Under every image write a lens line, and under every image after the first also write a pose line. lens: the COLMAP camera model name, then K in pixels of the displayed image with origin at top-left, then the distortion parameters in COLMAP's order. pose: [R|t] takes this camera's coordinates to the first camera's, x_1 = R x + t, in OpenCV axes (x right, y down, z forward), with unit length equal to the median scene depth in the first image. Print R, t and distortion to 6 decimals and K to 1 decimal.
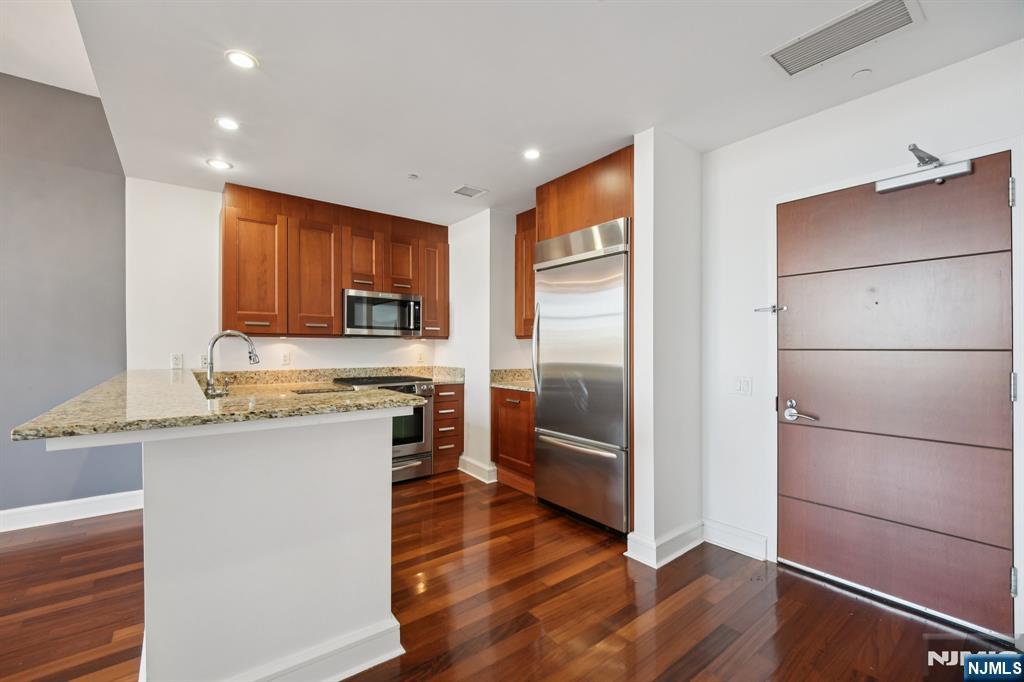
lens RADIAL K [[422.2, 0, 513.6], [0, 422.2, 343.1], [0, 0, 1]] dist [0.000005, -0.000454]
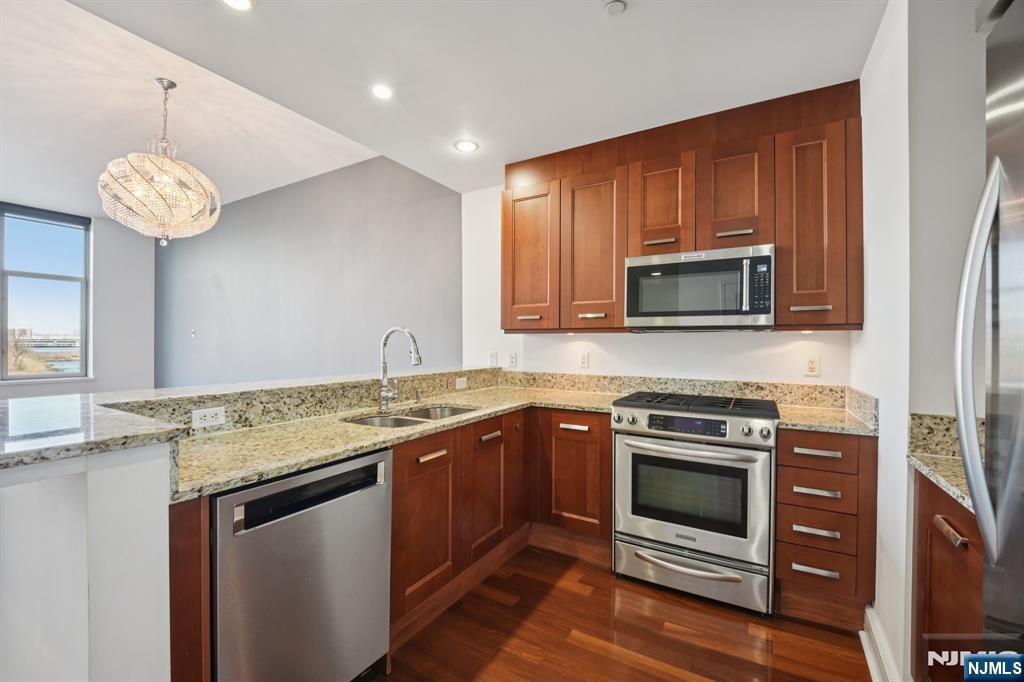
lens RADIAL K [[422.2, 0, 513.3], [0, 422.2, 345.9], [0, 0, 1]] dist [0.000005, -0.000454]
pose [[0.360573, 0.003370, -0.932725, 0.147931], [0.002560, 0.999986, 0.004602, 0.005718], [0.932728, -0.004047, 0.360559, 0.575824]]
